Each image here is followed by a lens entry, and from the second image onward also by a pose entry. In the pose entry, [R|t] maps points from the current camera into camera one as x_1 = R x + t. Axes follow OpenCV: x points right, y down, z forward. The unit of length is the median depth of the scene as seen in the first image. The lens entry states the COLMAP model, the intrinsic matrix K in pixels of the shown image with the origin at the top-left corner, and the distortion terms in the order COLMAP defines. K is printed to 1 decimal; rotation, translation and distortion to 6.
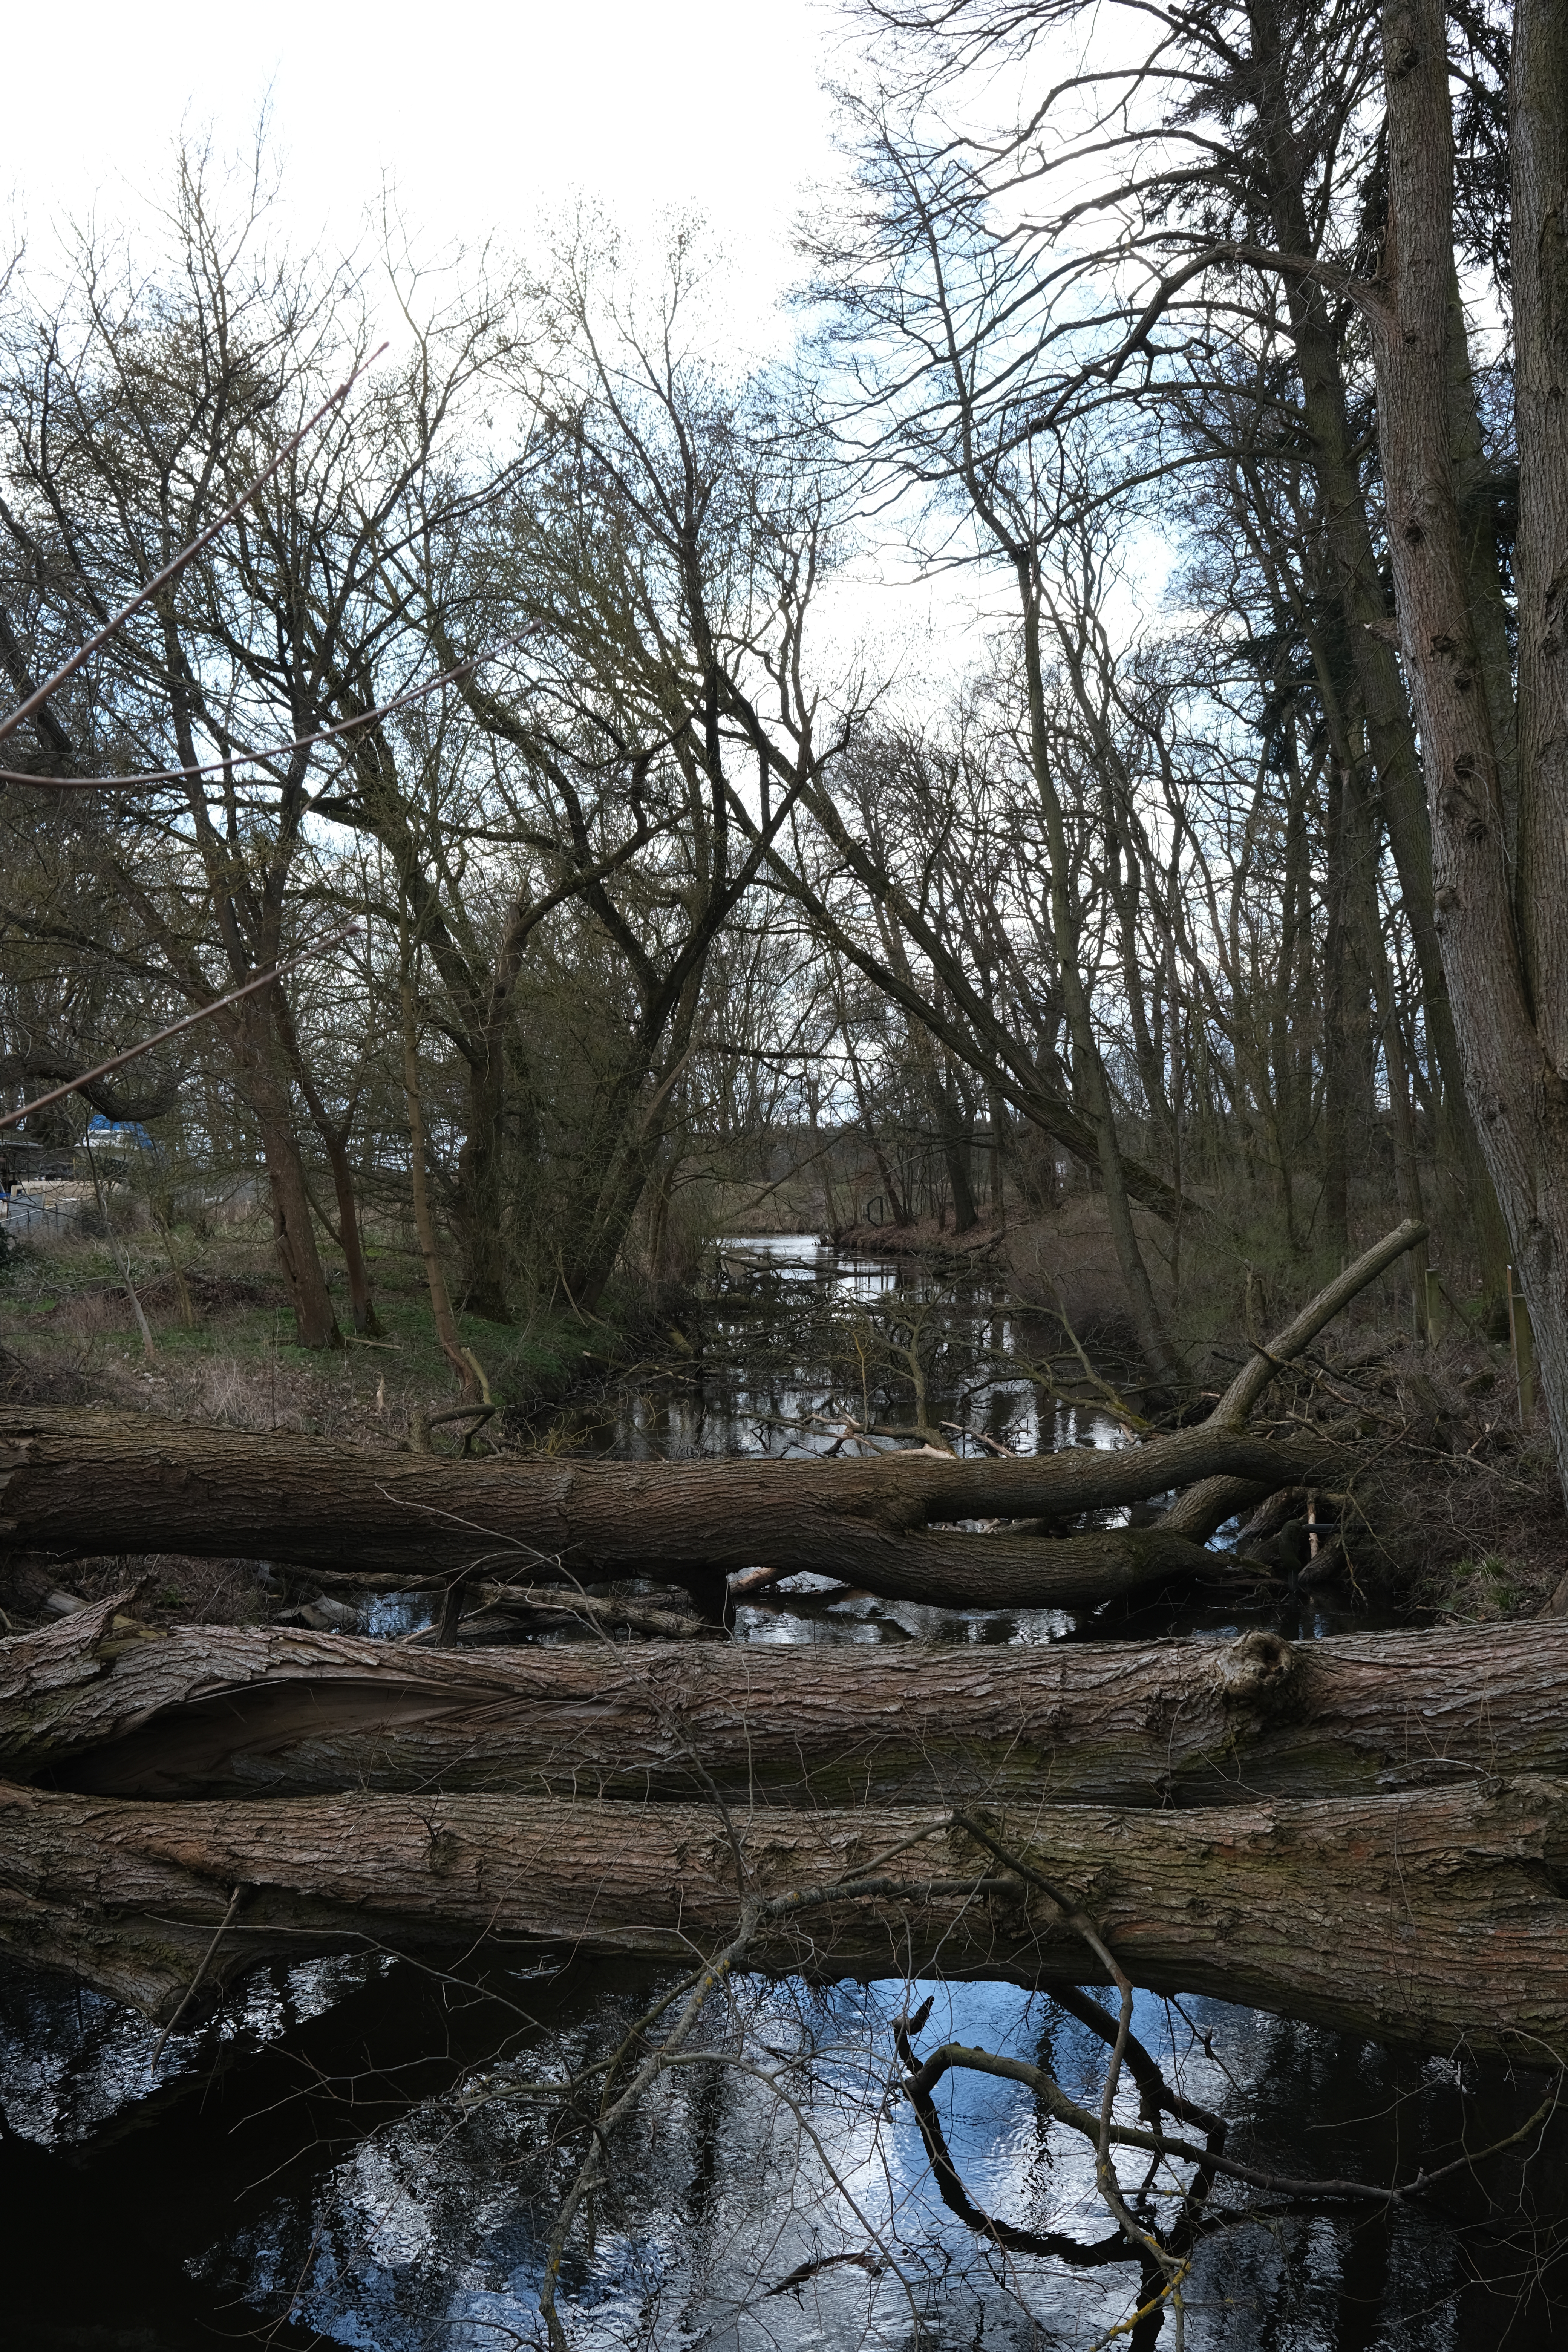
lens RADIAL K [[2389.3, 0, 782.7], [0, 2389.3, 1172.8], [0, 0, 1]] dist [0.004113, 0.000000]
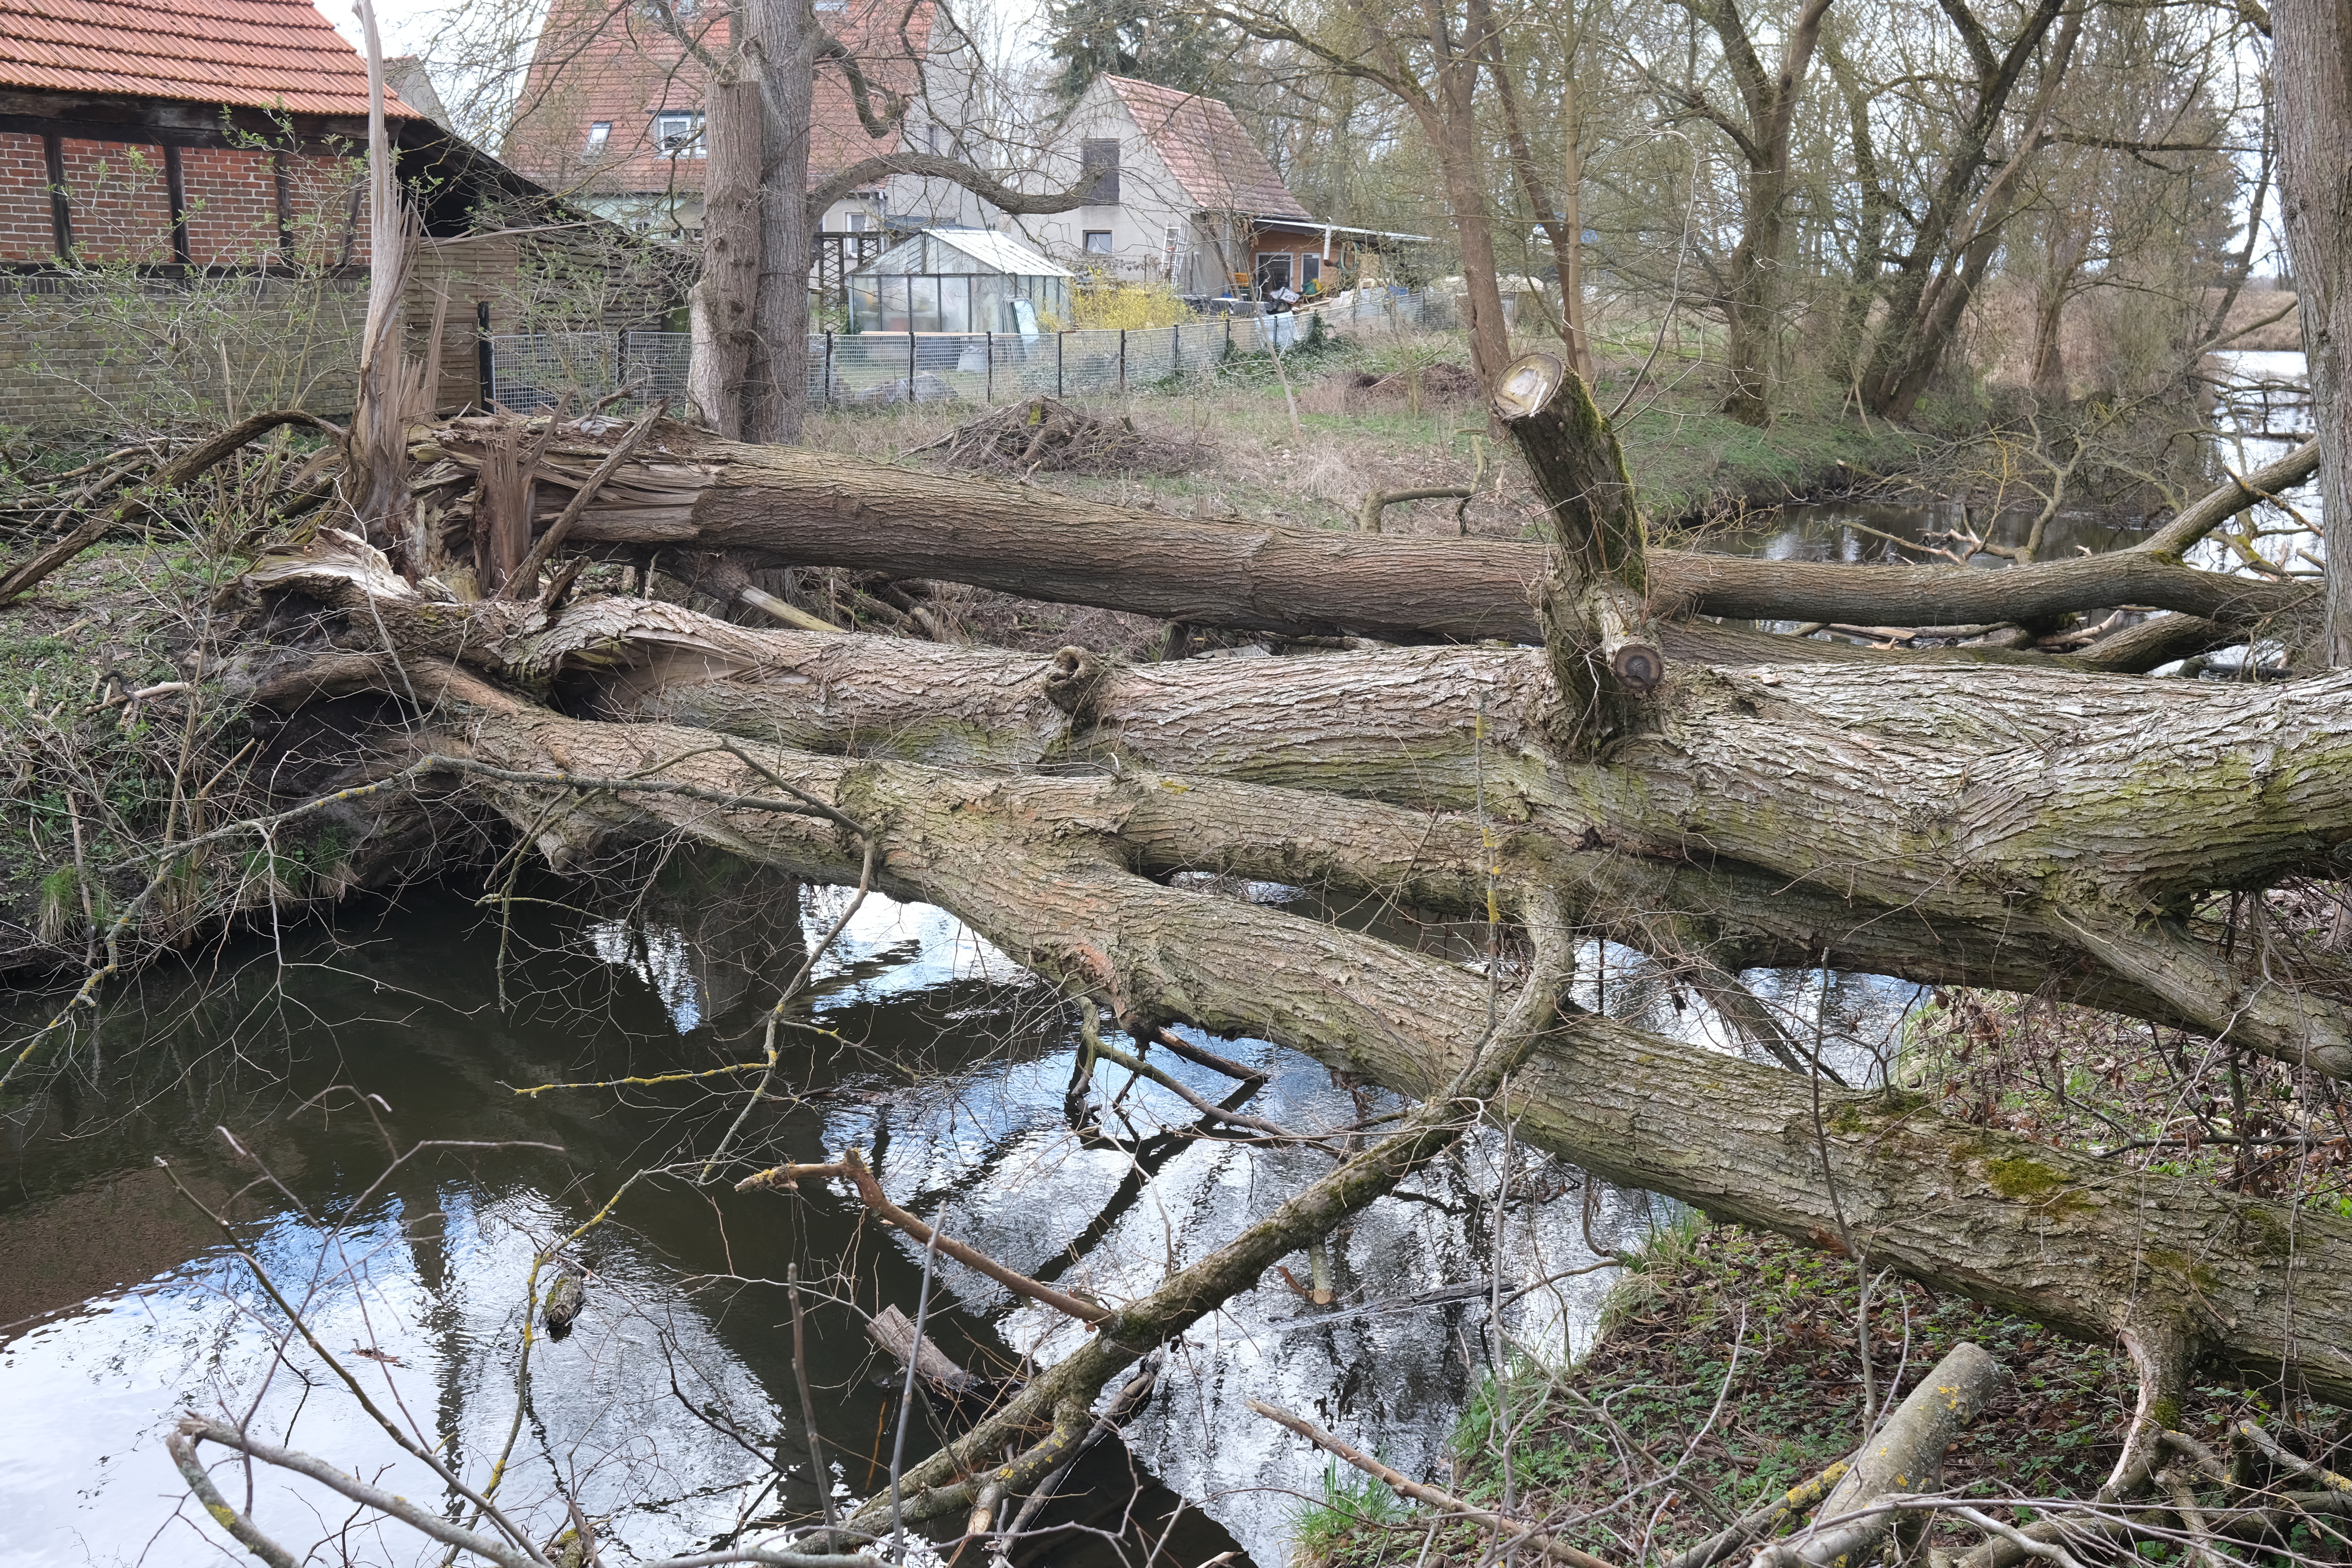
lens RADIAL K [[2389.3, 0, 1159.0], [0, 2389.3, 769.3], [0, 0, 1]] dist [0.004113, 0.000000]
pose [[0.876270, 0.112570, -0.468487, 0.683445], [-0.015412, 0.978376, 0.206260, 0.002763], [0.481575, -0.173519, 0.859056, -0.023828]]
